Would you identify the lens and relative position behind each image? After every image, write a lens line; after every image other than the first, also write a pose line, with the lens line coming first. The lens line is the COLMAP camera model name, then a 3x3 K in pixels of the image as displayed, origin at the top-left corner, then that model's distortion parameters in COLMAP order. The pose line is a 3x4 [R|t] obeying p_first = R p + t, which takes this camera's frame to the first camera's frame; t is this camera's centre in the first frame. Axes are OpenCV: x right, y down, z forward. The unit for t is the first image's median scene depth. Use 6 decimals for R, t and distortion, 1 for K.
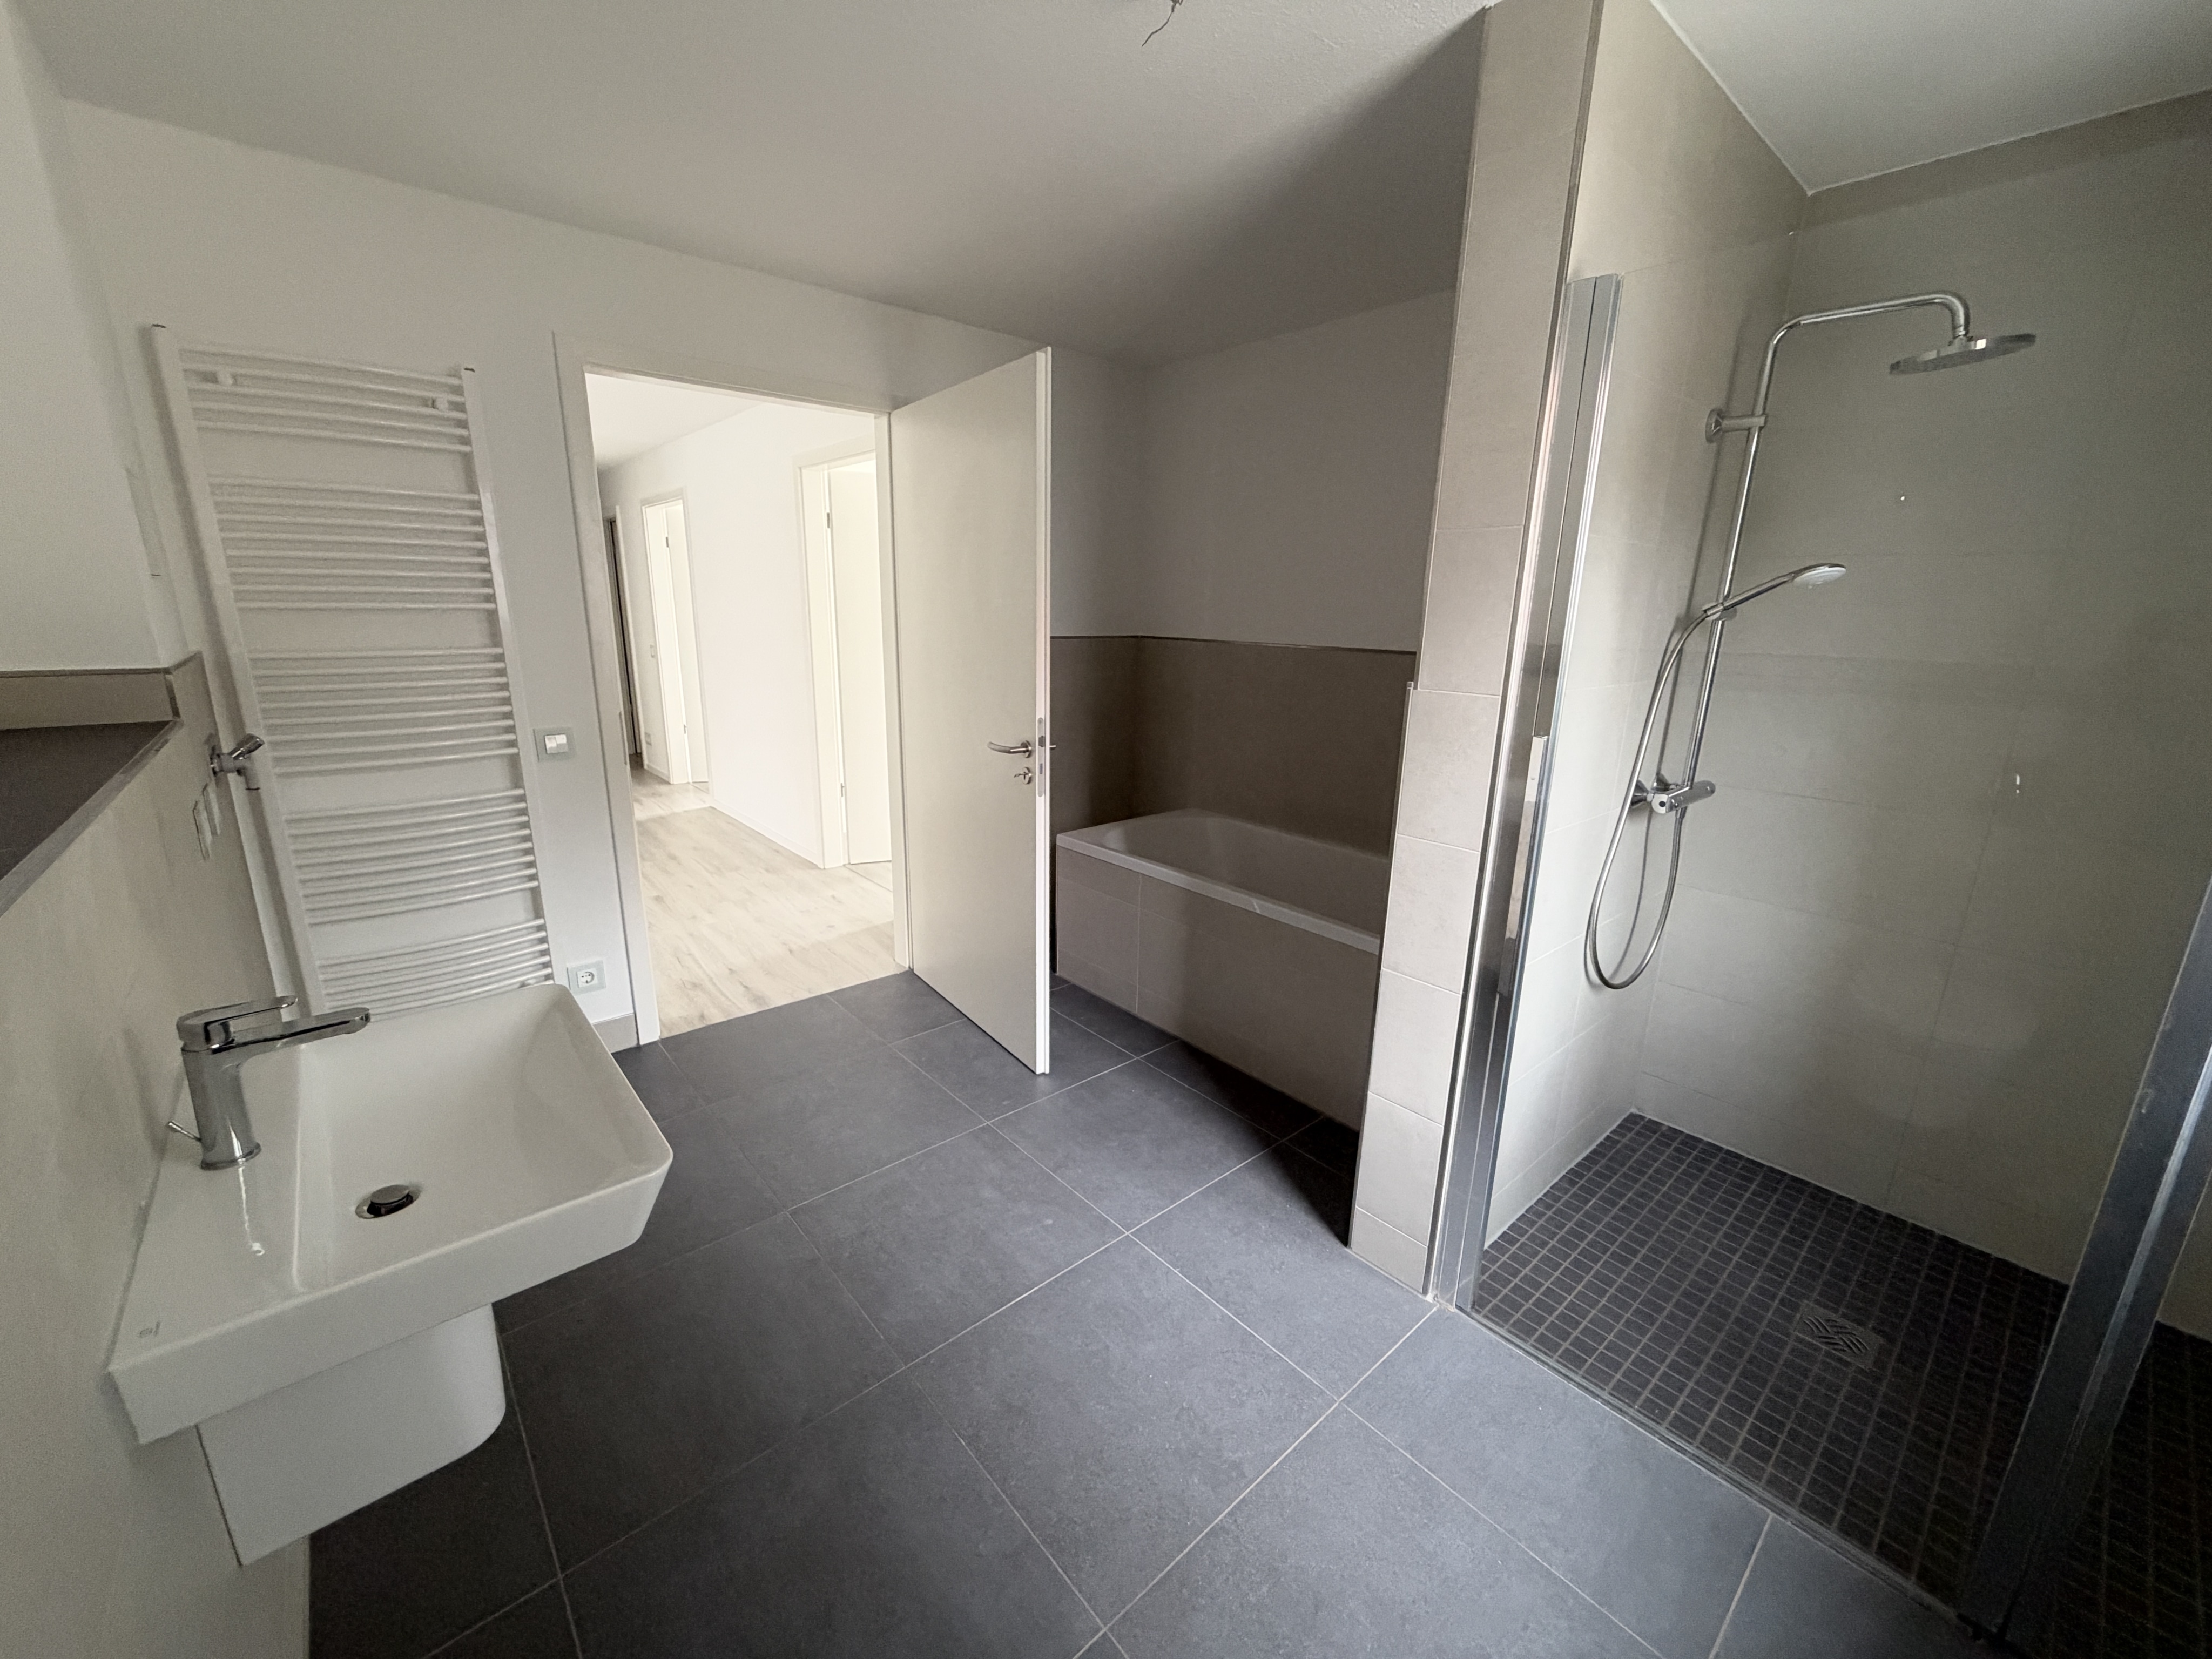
lens RADIAL K [[884.5, 0, 1103.7], [0, 884.5, 821.7], [0, 0, 1]] dist [-0.001557, 0.000323]
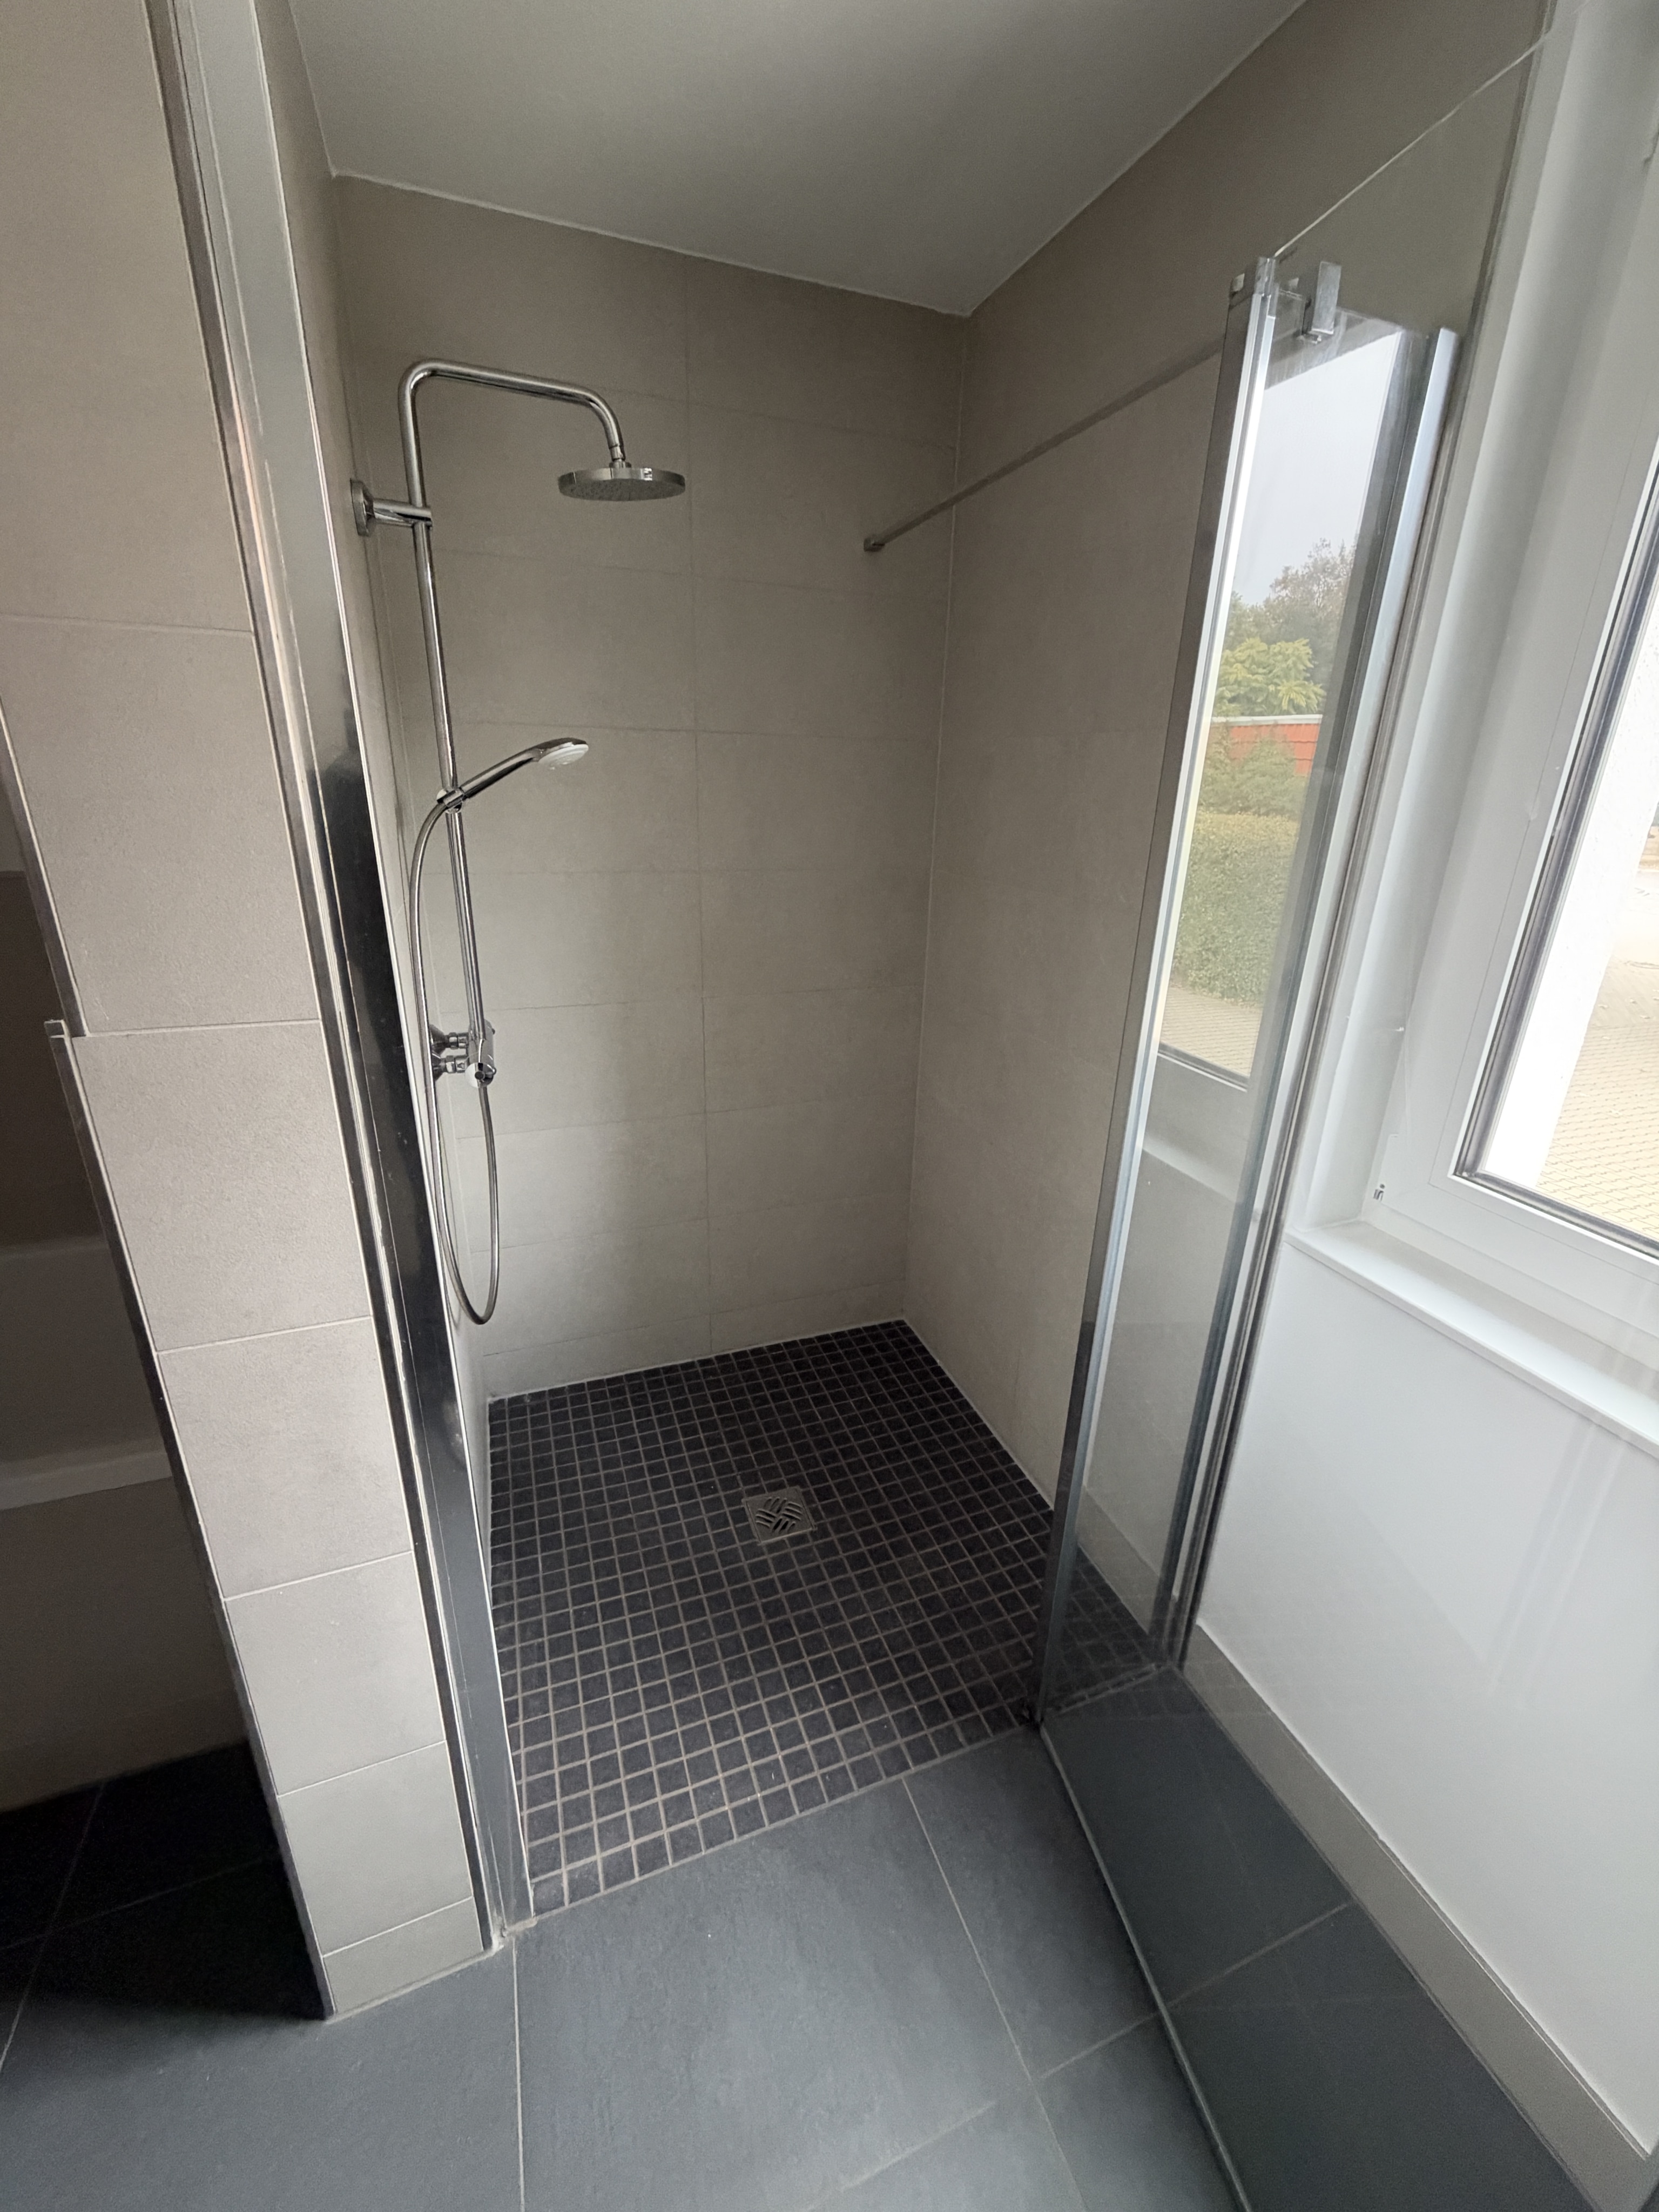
lens RADIAL K [[884.5, 0, 822.9], [0, 884.5, 1095.8], [0, 0, 1]] dist [-0.001557, 0.000323]
pose [[0.365500, -0.325444, 0.872064, 0.102218], [0.222479, 0.940275, 0.257654, -0.136744], [-0.903832, 0.099843, 0.416075, 0.469969]]
